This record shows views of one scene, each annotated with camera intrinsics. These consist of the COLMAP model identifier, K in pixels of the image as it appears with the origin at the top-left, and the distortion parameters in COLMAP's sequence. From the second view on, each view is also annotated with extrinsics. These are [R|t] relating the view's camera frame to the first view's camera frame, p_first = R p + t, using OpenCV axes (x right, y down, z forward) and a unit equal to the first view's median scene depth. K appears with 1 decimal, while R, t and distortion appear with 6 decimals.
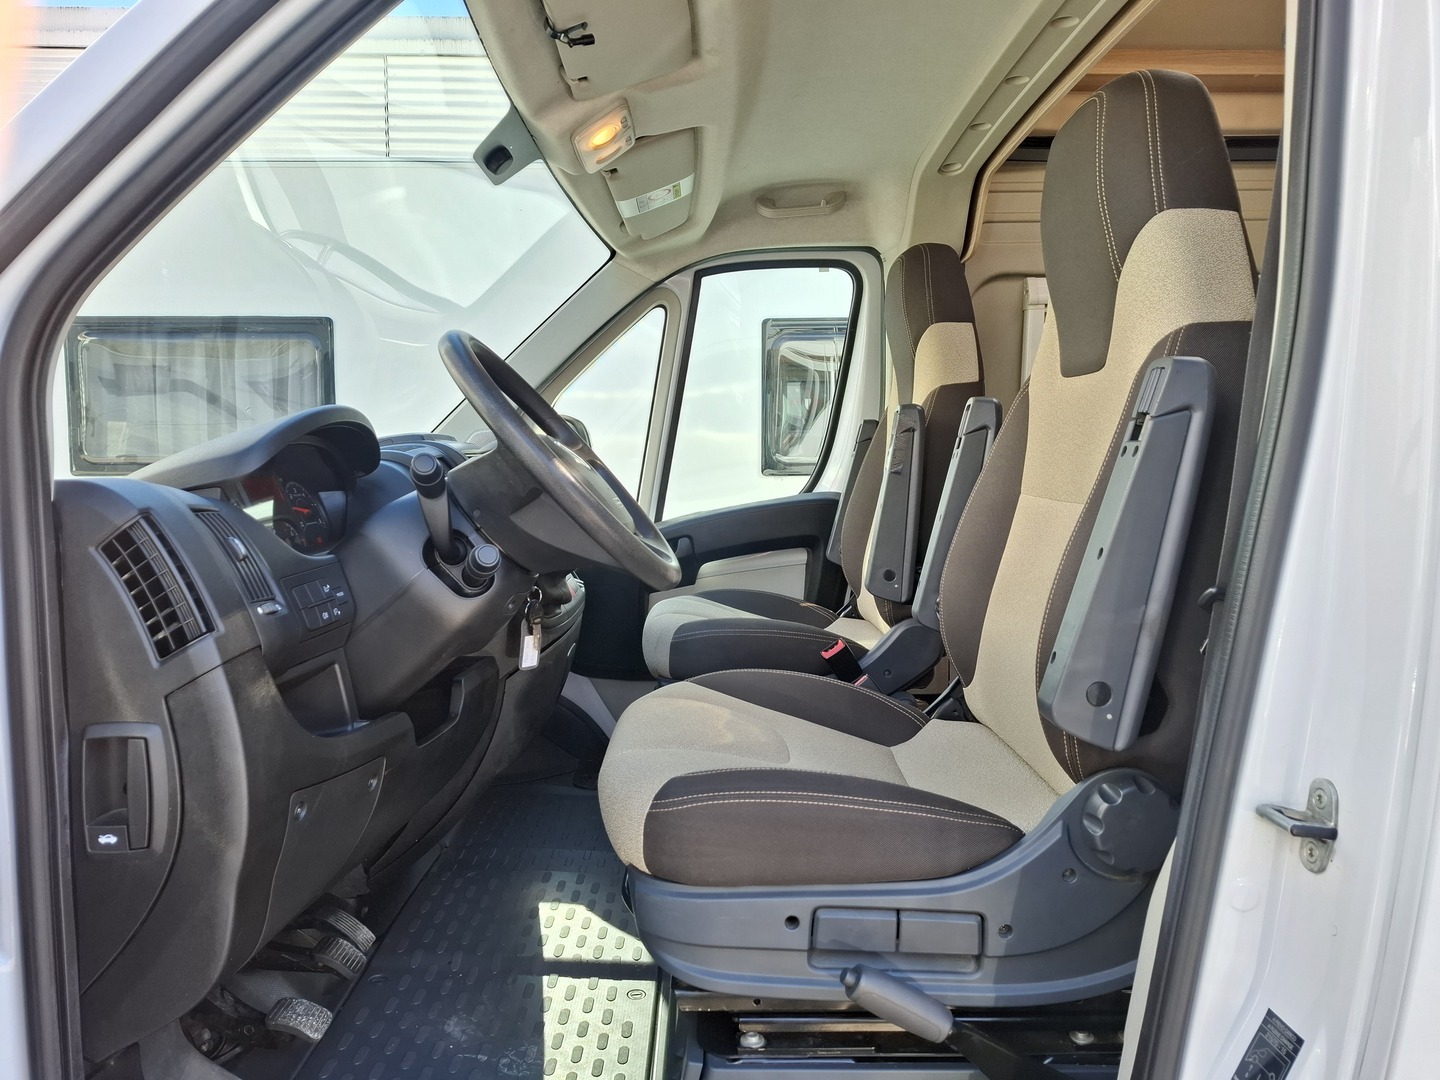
lens RADIAL K [[994.6, 0, 720.0], [0, 994.6, 540.0], [0, 0, 1]] dist [0.061948, -0.071693]
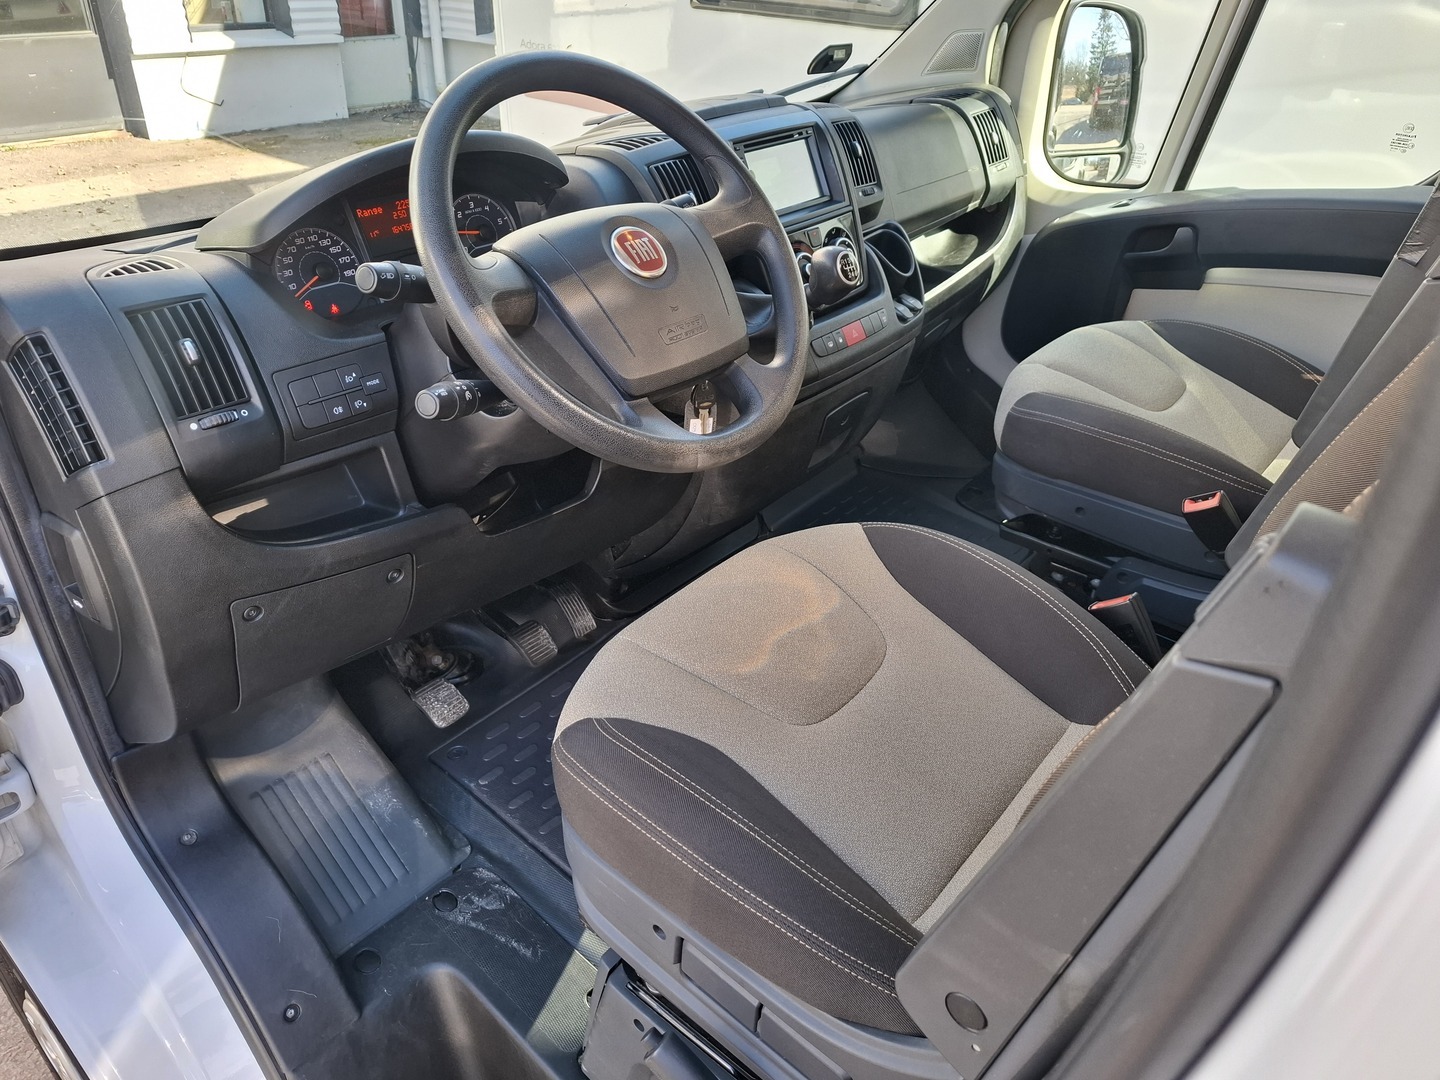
lens RADIAL K [[994.6, 0, 720.0], [0, 994.6, 540.0], [0, 0, 1]] dist [0.061948, -0.071693]
pose [[0.758265, 0.366332, -0.539291, 0.438816], [-0.081598, 0.874024, 0.478982, -0.304779], [0.646820, -0.319191, 0.692634, 0.558603]]
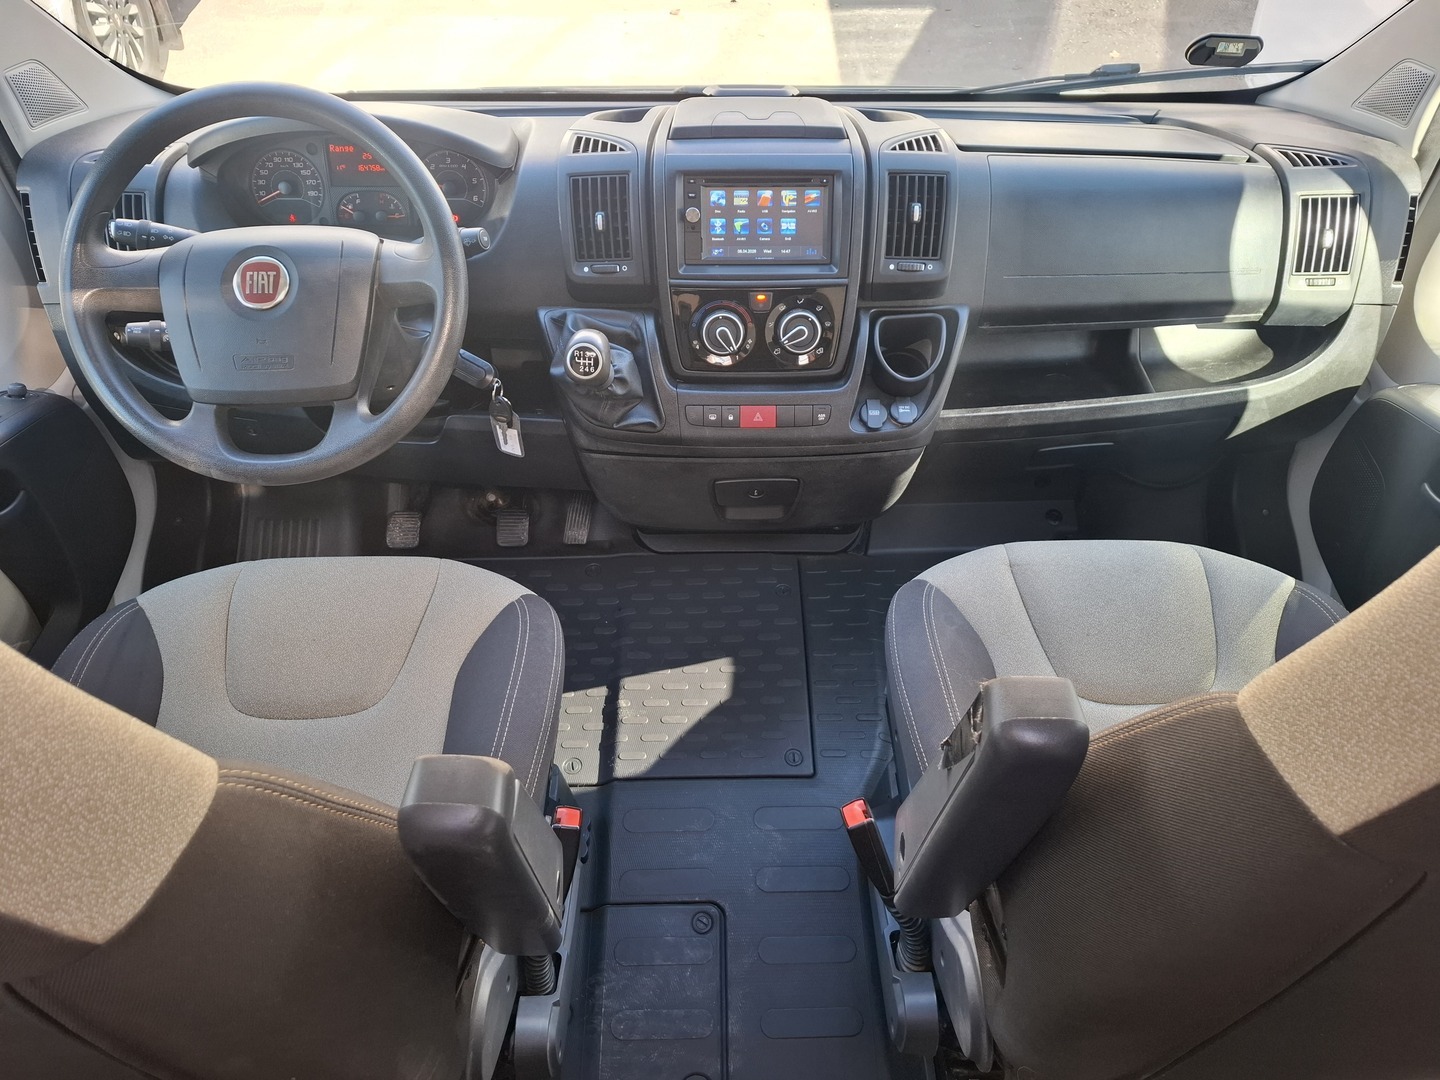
lens RADIAL K [[994.6, 0, 720.0], [0, 994.6, 540.0], [0, 0, 1]] dist [0.061948, -0.071693]
pose [[0.004885, 0.708503, -0.705691, 0.699962], [-0.090287, 0.703129, 0.705306, -0.656251], [0.995904, 0.060269, 0.067404, 1.578852]]
